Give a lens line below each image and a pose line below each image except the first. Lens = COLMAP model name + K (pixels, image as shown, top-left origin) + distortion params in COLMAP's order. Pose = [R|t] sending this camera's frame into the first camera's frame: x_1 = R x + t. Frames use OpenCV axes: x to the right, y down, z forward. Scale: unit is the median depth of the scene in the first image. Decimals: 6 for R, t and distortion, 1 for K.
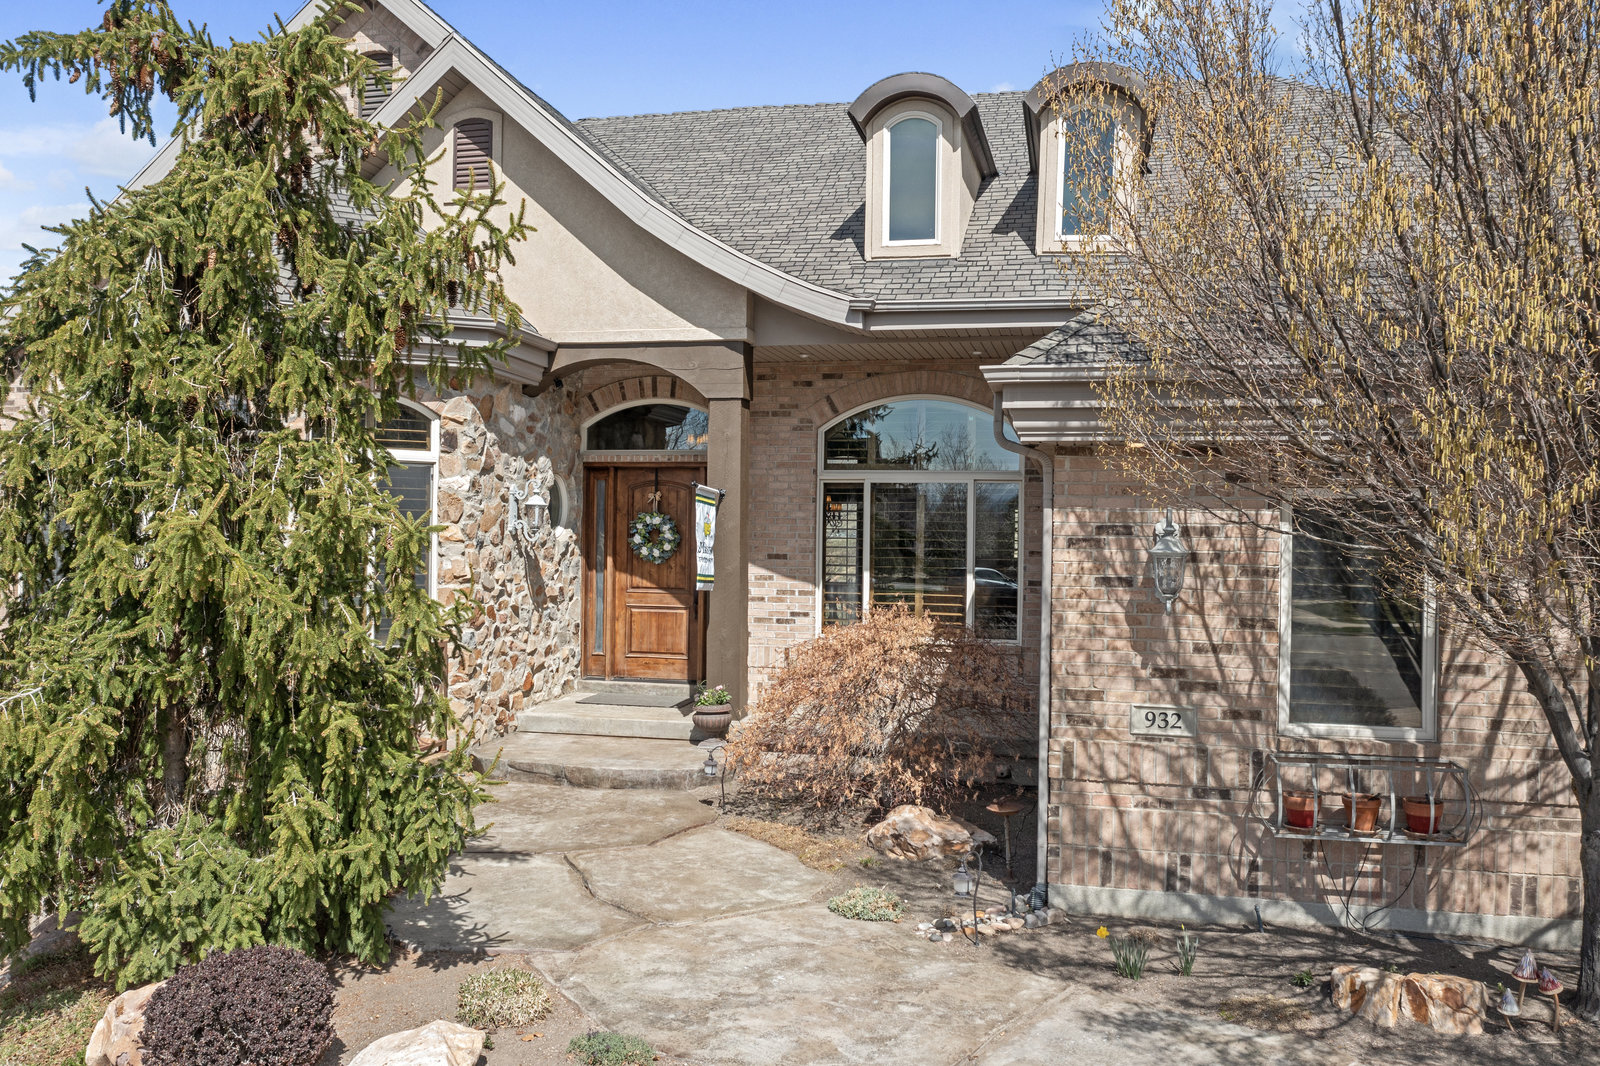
lens RADIAL K [[1248.2, 0, 797.3], [0, 1248.2, 537.0], [0, 0, 1]] dist [-0.019745, 0.002221]
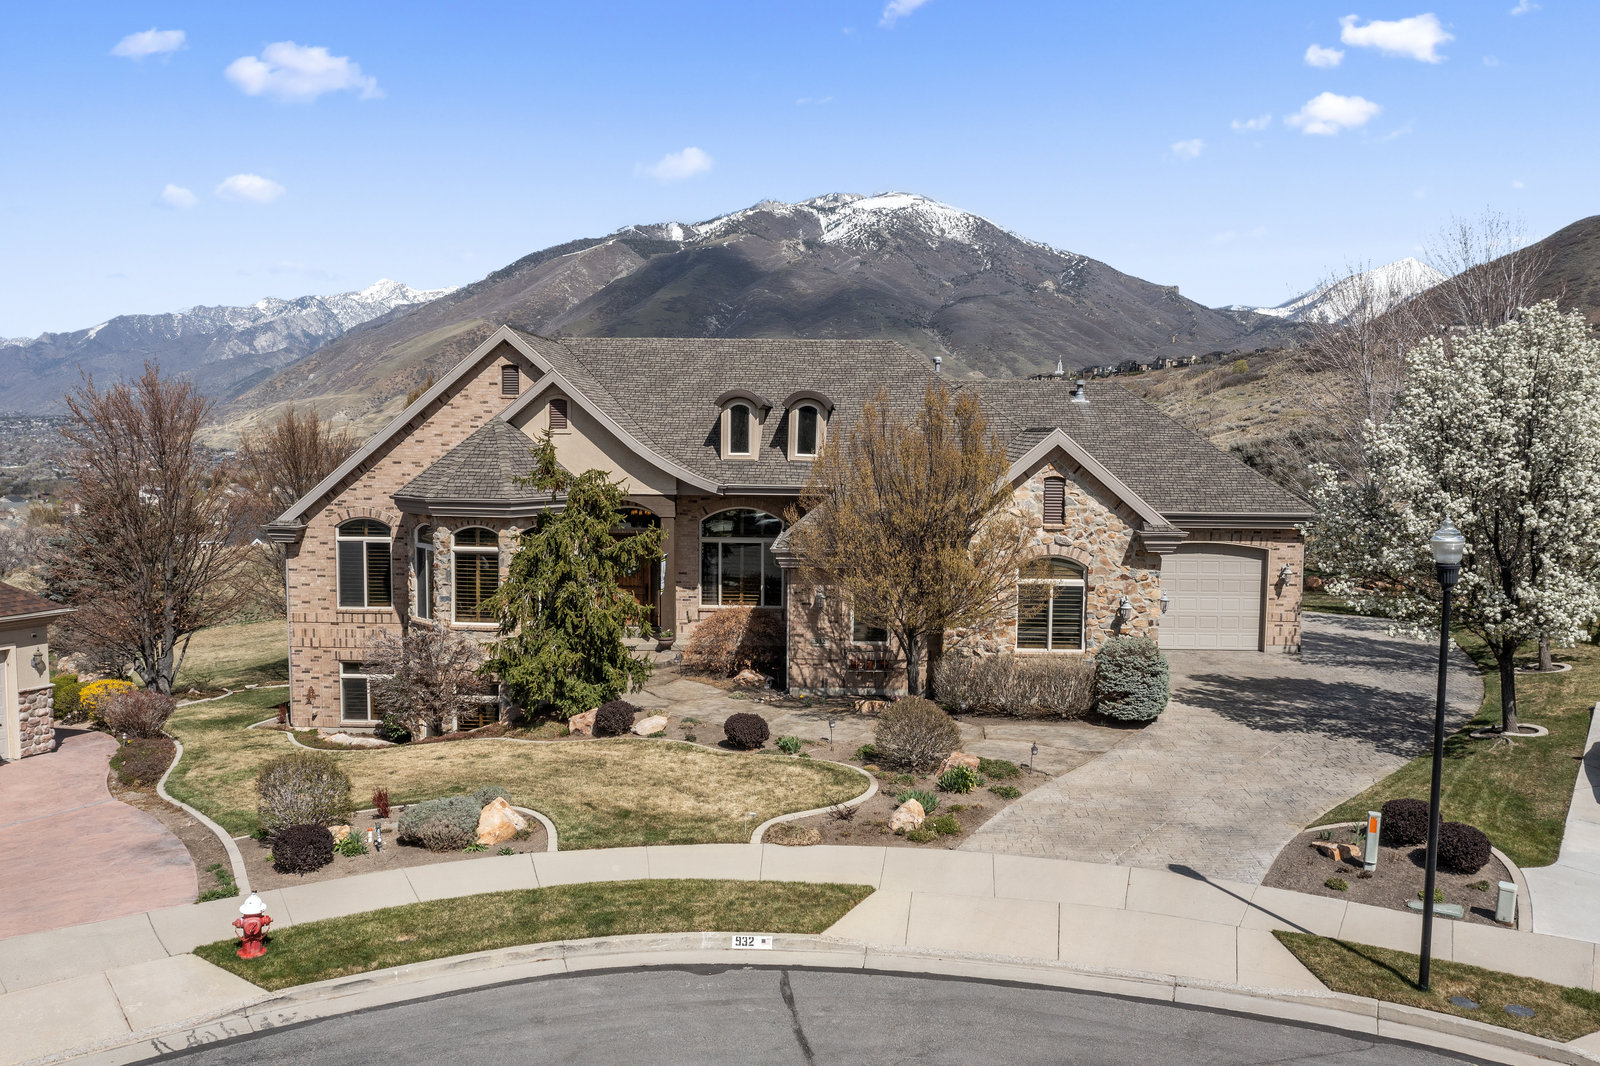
lens RADIAL K [[1248.2, 0, 797.3], [0, 1248.2, 537.0], [0, 0, 1]] dist [-0.019745, 0.002221]
pose [[0.983674, -0.020902, 0.178740, -0.411579], [0.006384, 0.996660, 0.081417, -0.448805], [-0.179845, -0.078947, 0.980522, -2.511675]]
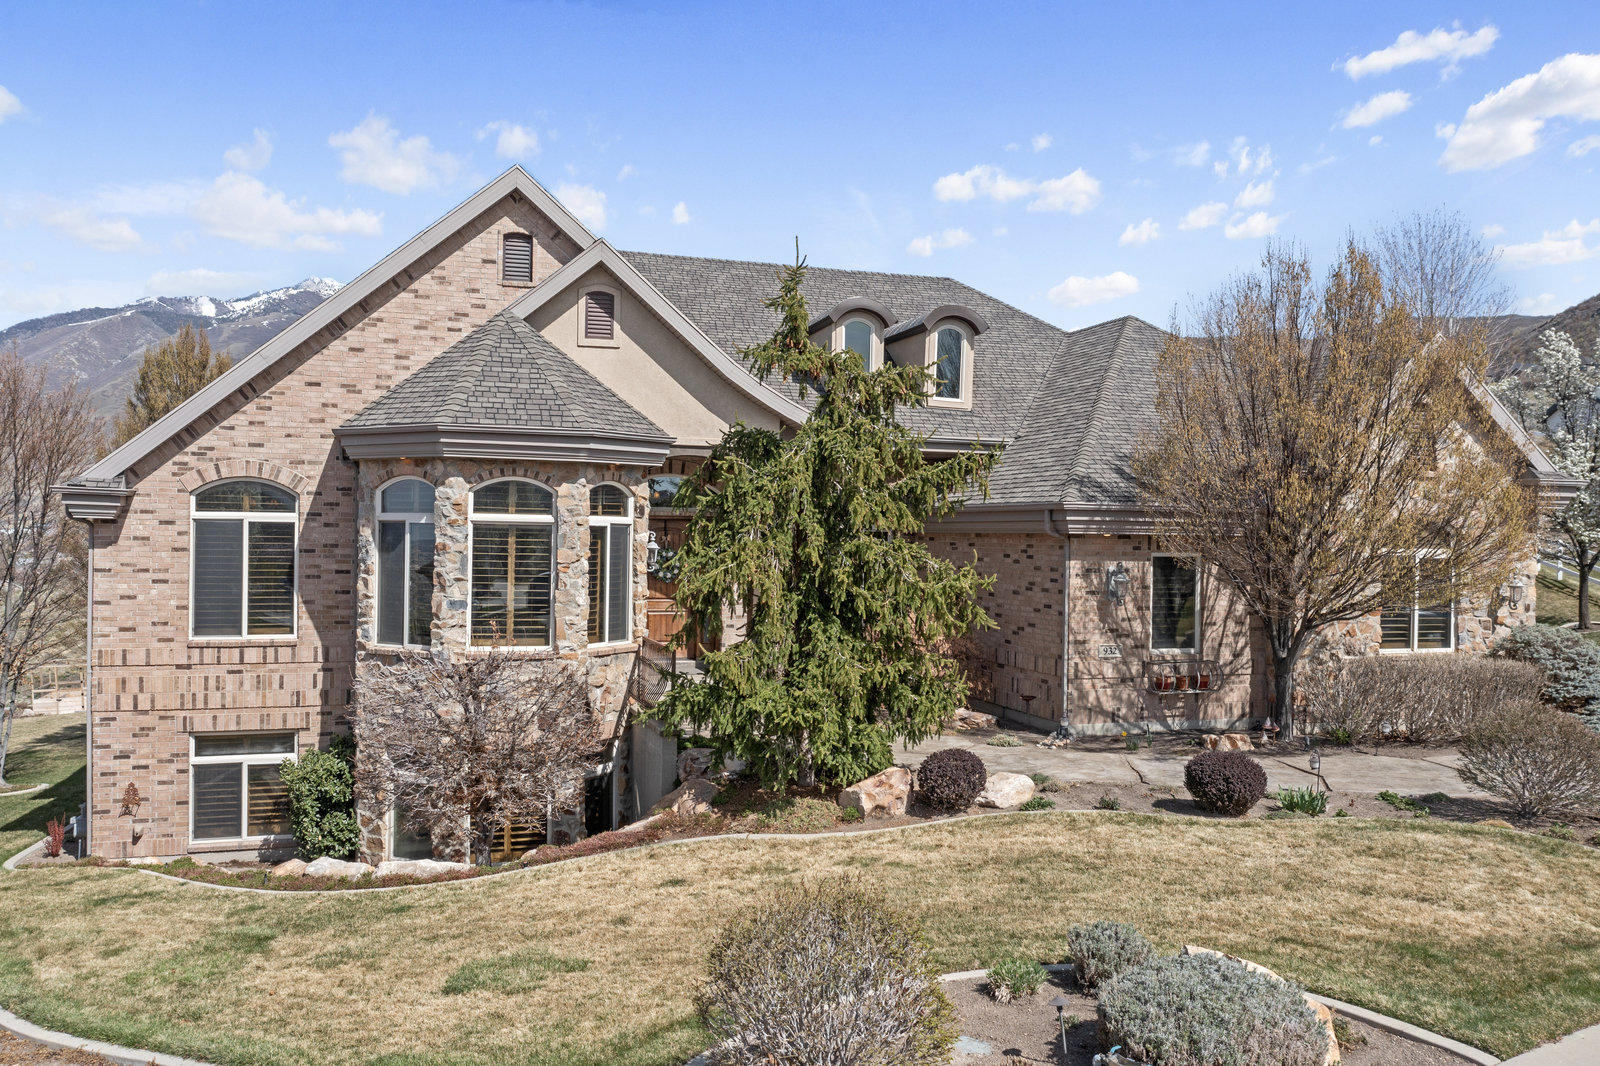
lens RADIAL K [[1248.2, 0, 797.3], [0, 1248.2, 537.0], [0, 0, 1]] dist [-0.019745, 0.002221]
pose [[0.862495, -0.004193, 0.506047, -1.397010], [0.000345, 0.999970, 0.007698, -0.085071], [-0.506065, -0.006465, 0.862471, -0.728556]]
